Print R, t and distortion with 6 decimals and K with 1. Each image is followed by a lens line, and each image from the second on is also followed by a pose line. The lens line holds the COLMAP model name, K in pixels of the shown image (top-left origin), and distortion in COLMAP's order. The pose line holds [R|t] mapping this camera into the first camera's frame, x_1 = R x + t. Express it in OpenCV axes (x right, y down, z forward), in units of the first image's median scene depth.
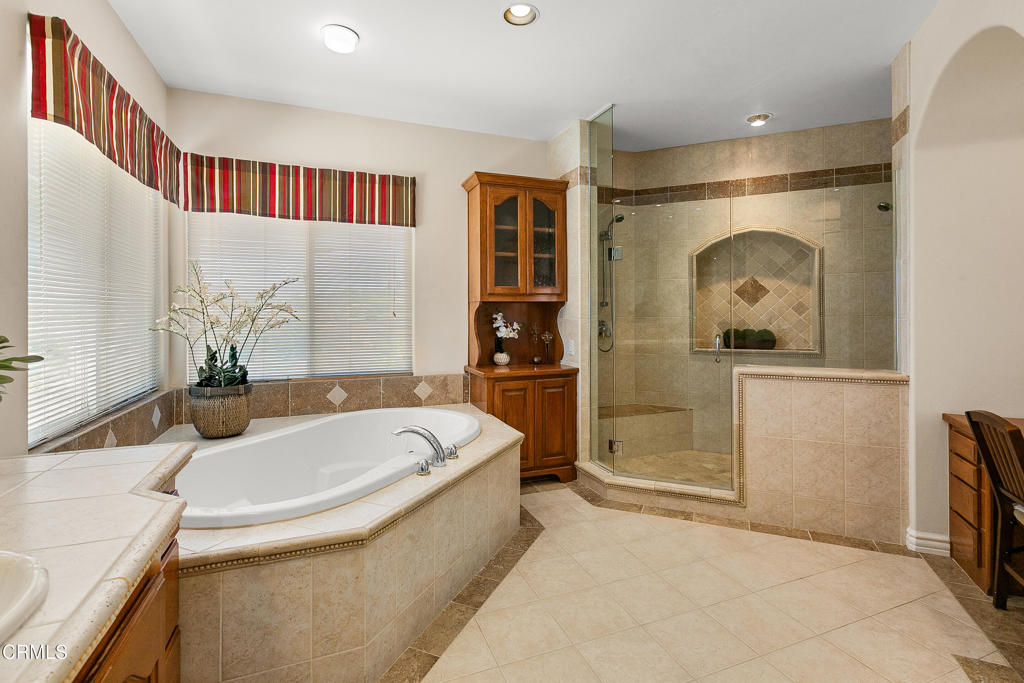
lens RADIAL K [[467.1, 0, 523.4], [0, 467.1, 313.0], [0, 0, 1]] dist [0.000752, -0.000241]
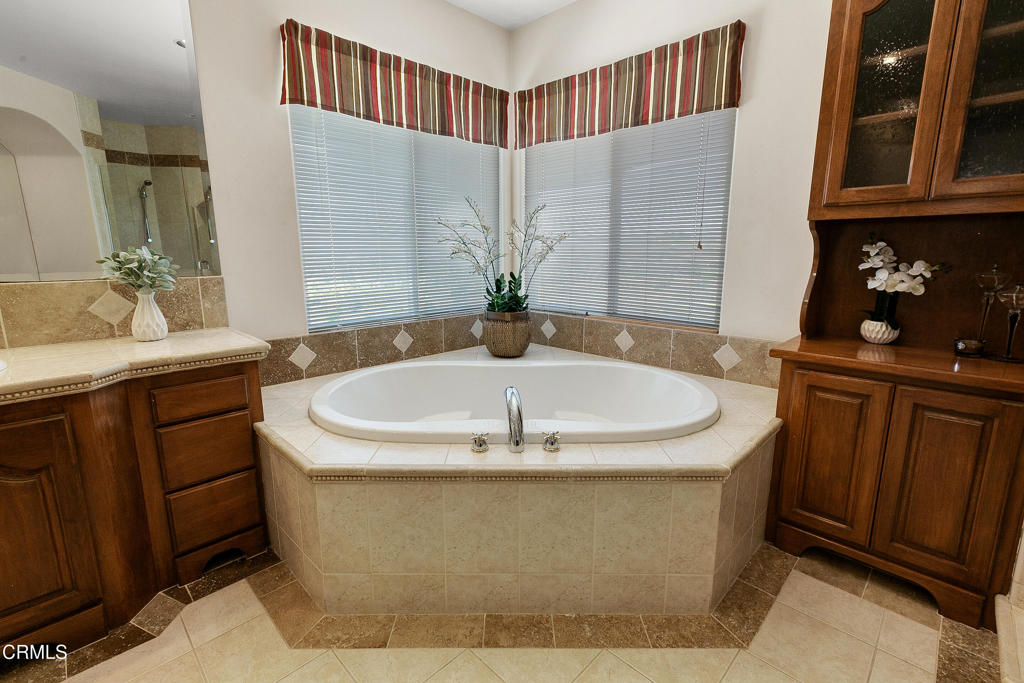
lens RADIAL K [[467.1, 0, 513.6], [0, 467.1, 338.7], [0, 0, 1]] dist [0.000752, -0.000241]
pose [[0.392674, 0.176073, -0.902665, 0.300678], [-0.000475, 0.981541, 0.191252, 0.006878], [0.919677, -0.074671, 0.385510, 0.472638]]
